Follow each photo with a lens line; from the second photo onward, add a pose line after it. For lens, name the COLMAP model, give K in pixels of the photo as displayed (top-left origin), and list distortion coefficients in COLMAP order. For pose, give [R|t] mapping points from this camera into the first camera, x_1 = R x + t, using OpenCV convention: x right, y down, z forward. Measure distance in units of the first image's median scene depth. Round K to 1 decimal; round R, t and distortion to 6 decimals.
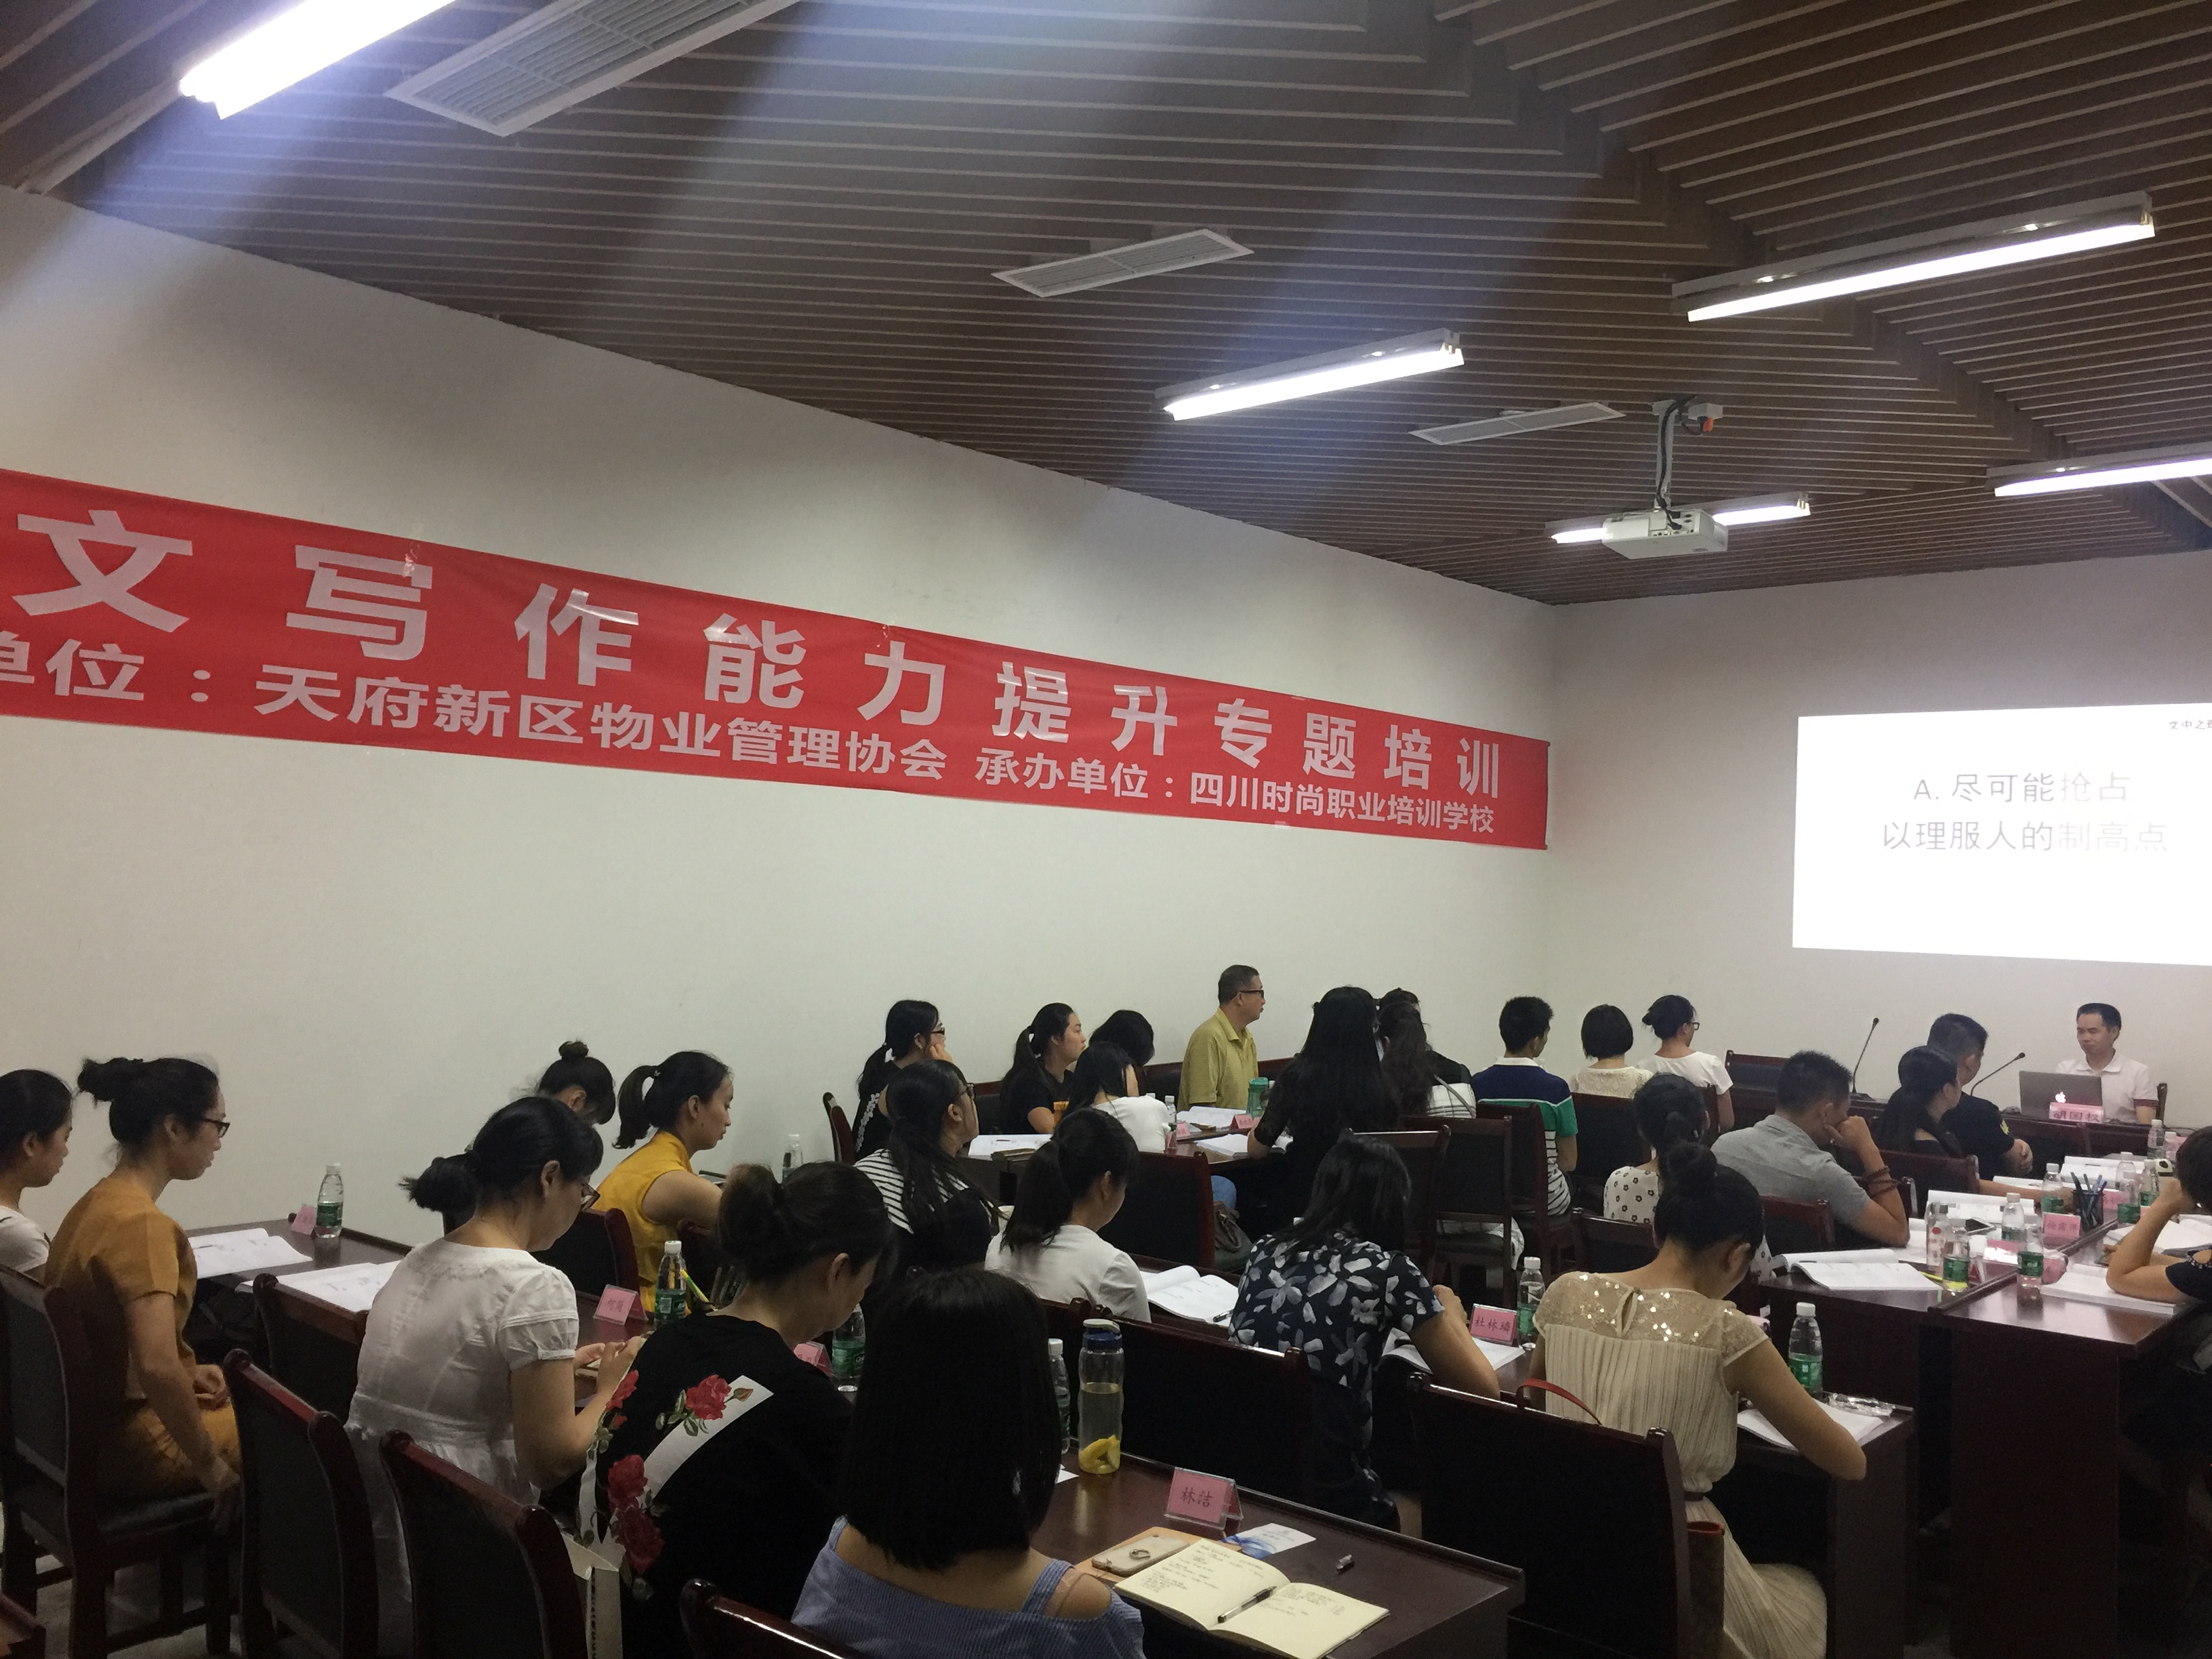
lens RADIAL K [[1878.0, 0, 1106.0], [0, 1878.0, 829.5], [0, 0, 1]] dist [0.087060, -0.130387]
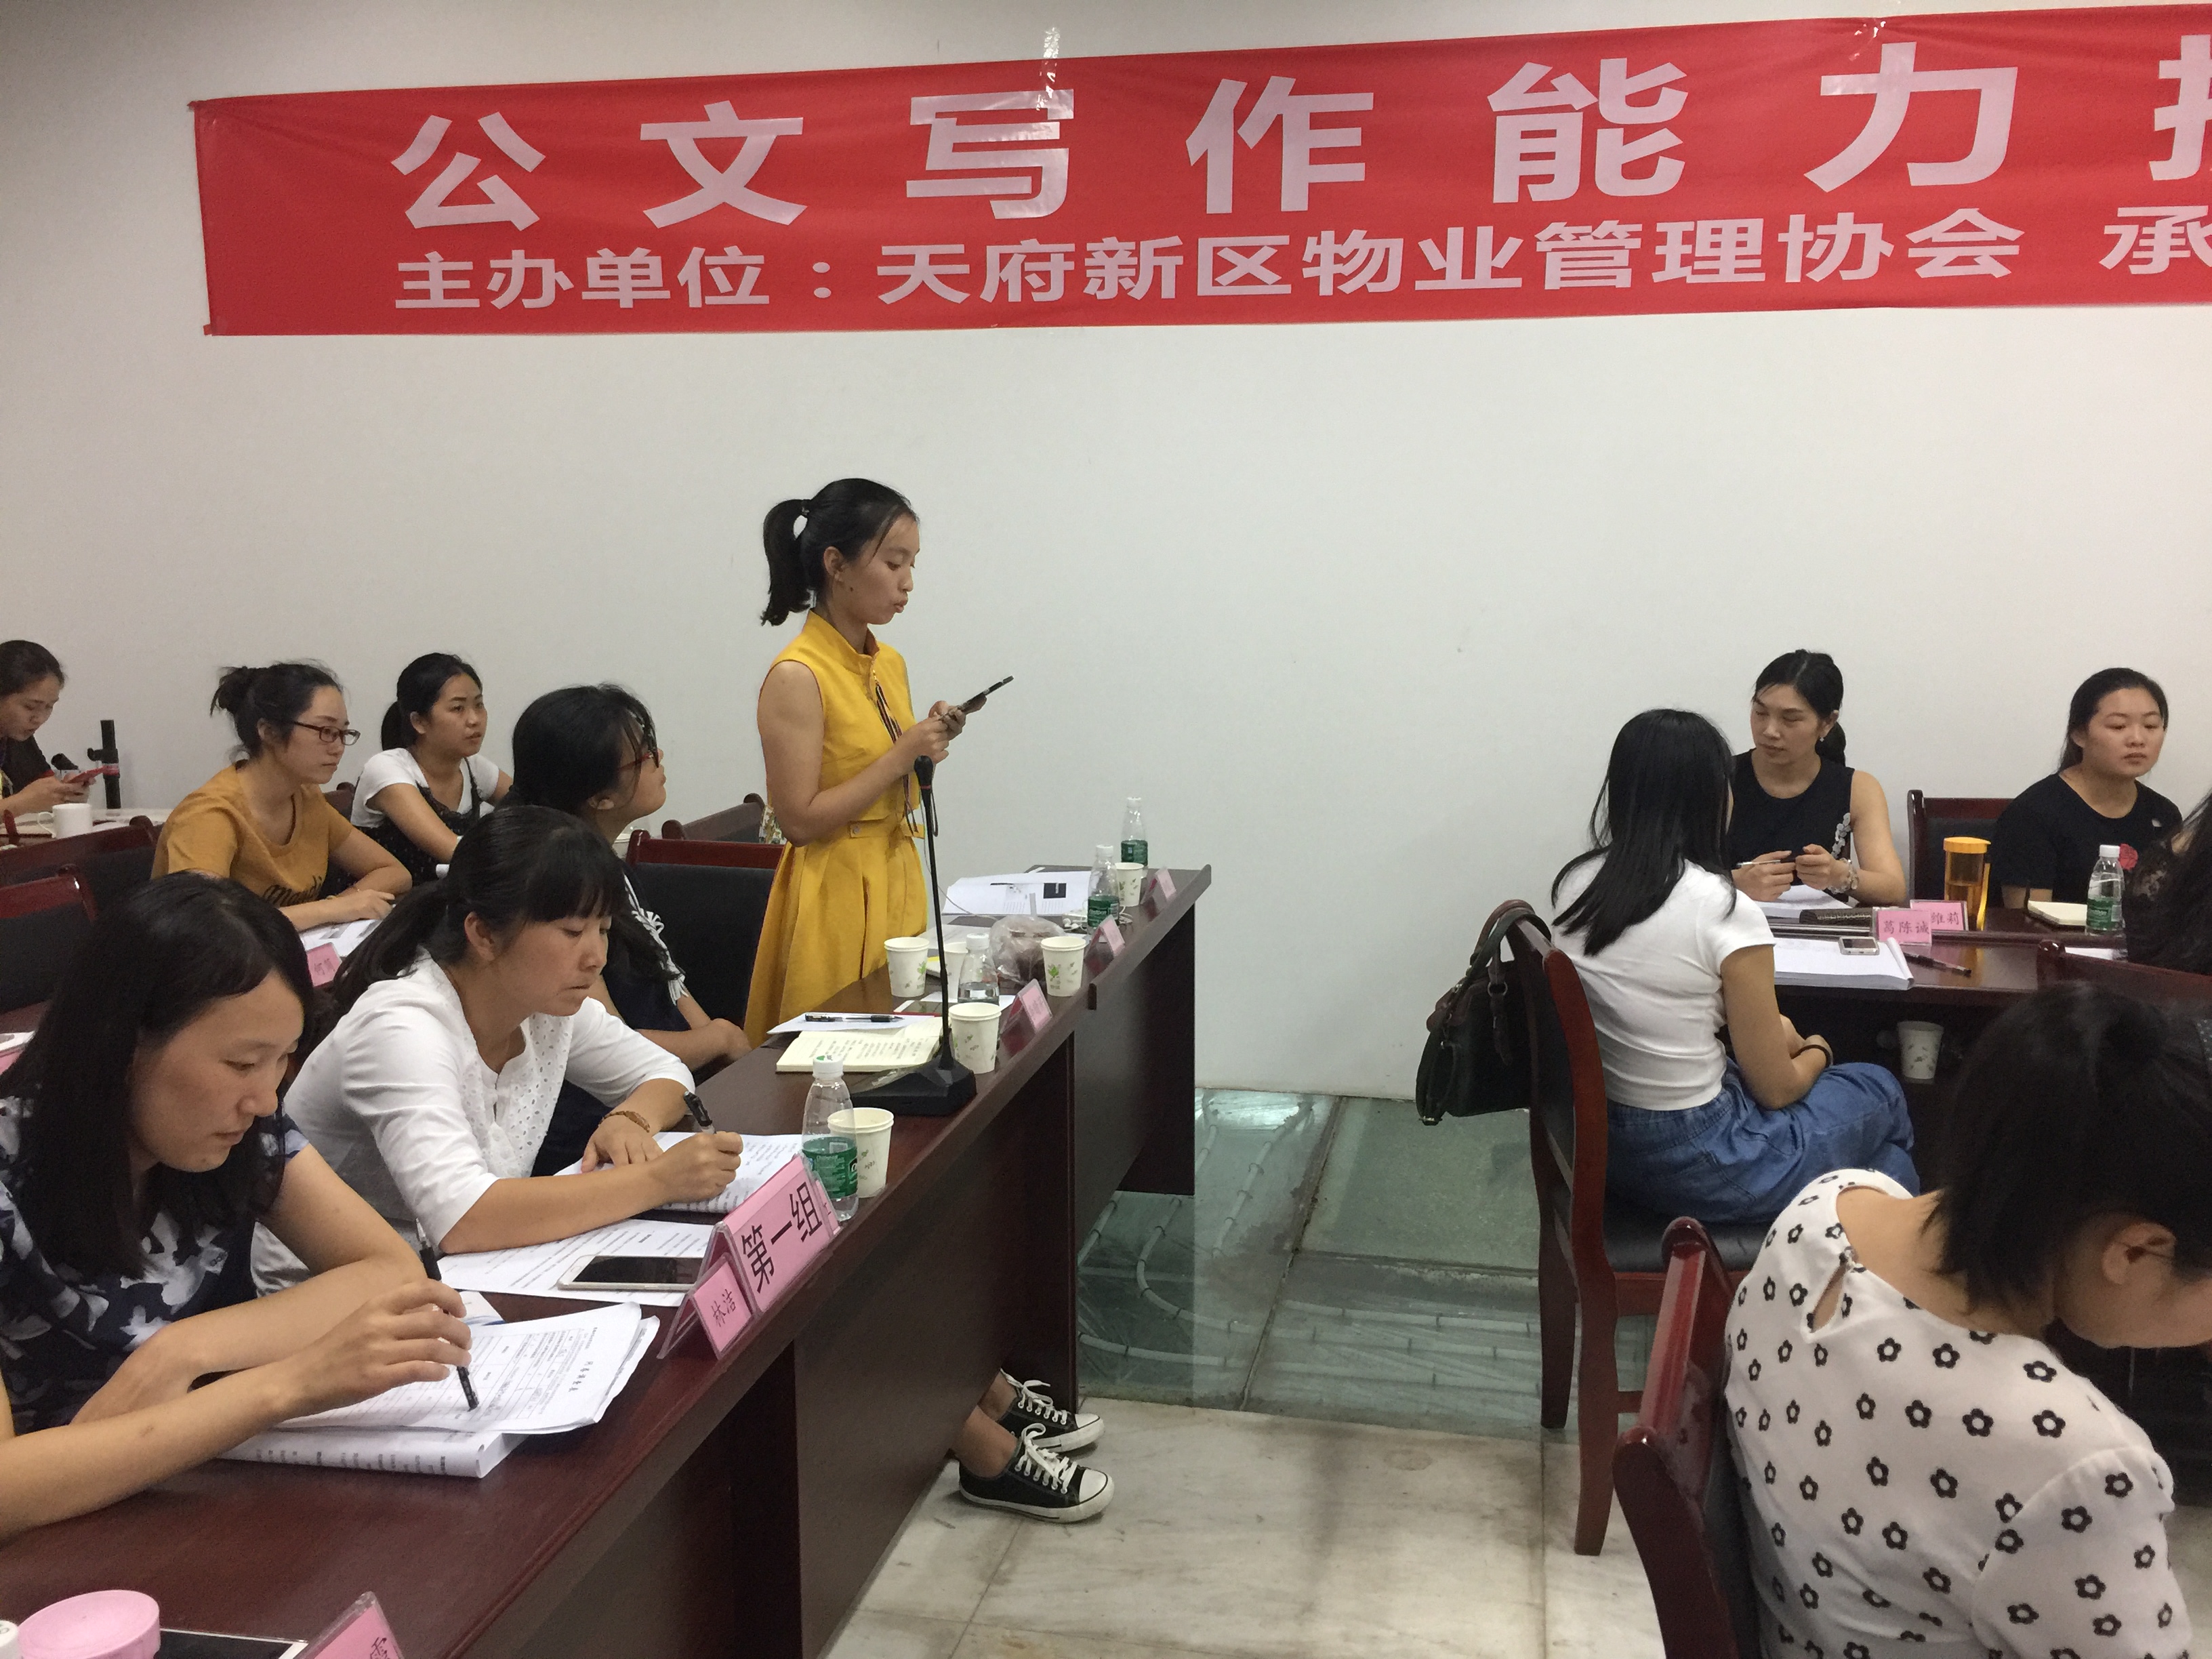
lens RADIAL K [[1878.0, 0, 1106.0], [0, 1878.0, 829.5], [0, 0, 1]] dist [0.087060, -0.130387]
pose [[0.486743, 0.112655, -0.866250, 0.359841], [0.045205, 0.987072, 0.153768, 0.045682], [0.872375, -0.114004, 0.475358, 0.552573]]
